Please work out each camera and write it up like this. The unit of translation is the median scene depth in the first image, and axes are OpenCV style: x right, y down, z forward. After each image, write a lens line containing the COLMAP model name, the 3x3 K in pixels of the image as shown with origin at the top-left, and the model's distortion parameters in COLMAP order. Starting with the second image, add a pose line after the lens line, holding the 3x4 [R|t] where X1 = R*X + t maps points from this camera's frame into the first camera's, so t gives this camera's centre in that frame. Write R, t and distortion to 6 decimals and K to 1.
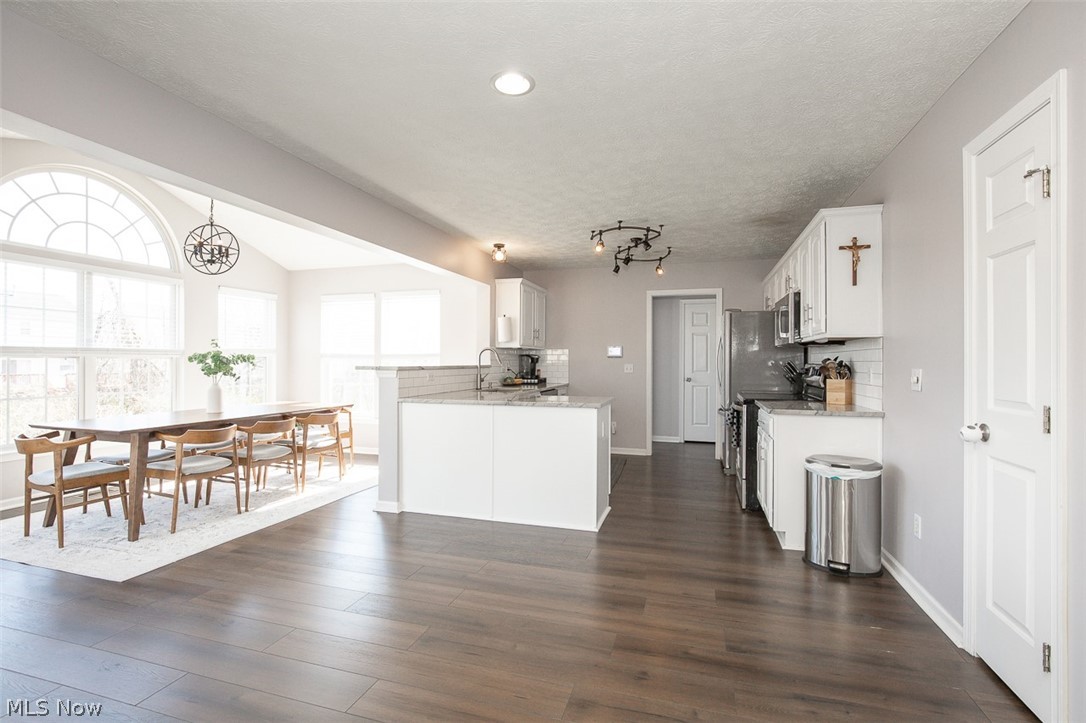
lens RADIAL K [[501.5, 0, 539.2], [0, 501.5, 360.1], [0, 0, 1]] dist [-0.026480, 0.014678]
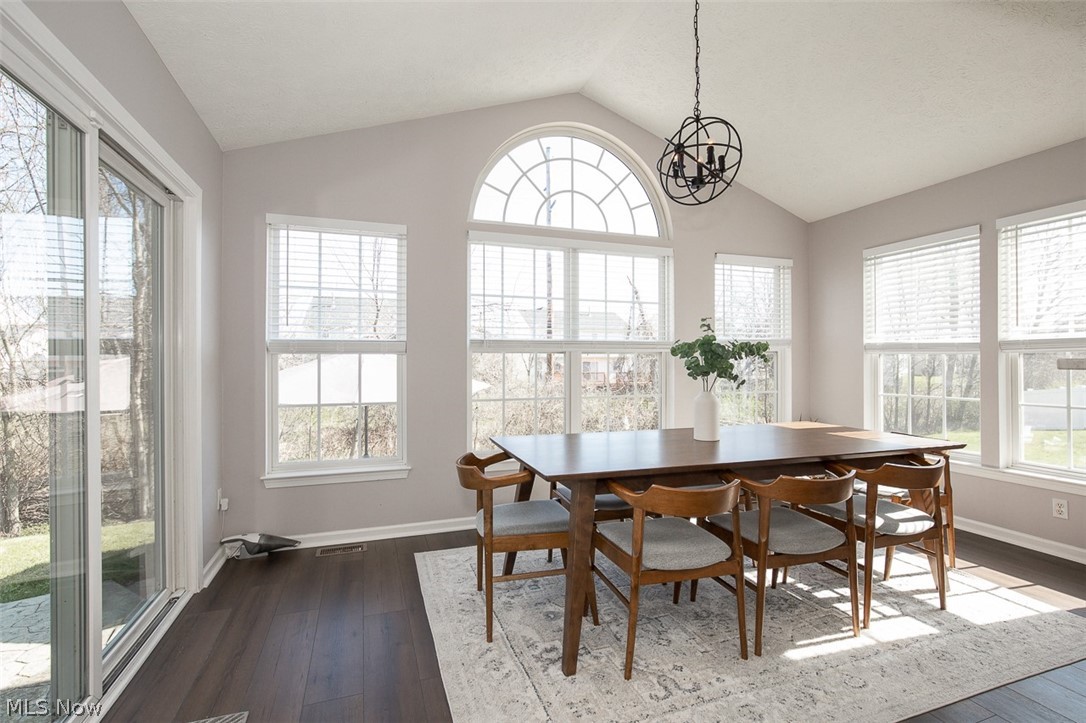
lens RADIAL K [[501.5, 0, 539.2], [0, 501.5, 360.1], [0, 0, 1]] dist [-0.026480, 0.014678]
pose [[0.600760, -0.003613, -0.799422, -0.287201], [0.006115, 0.999981, 0.000077, 0.008452], [0.799406, -0.004935, 0.600771, 0.471200]]
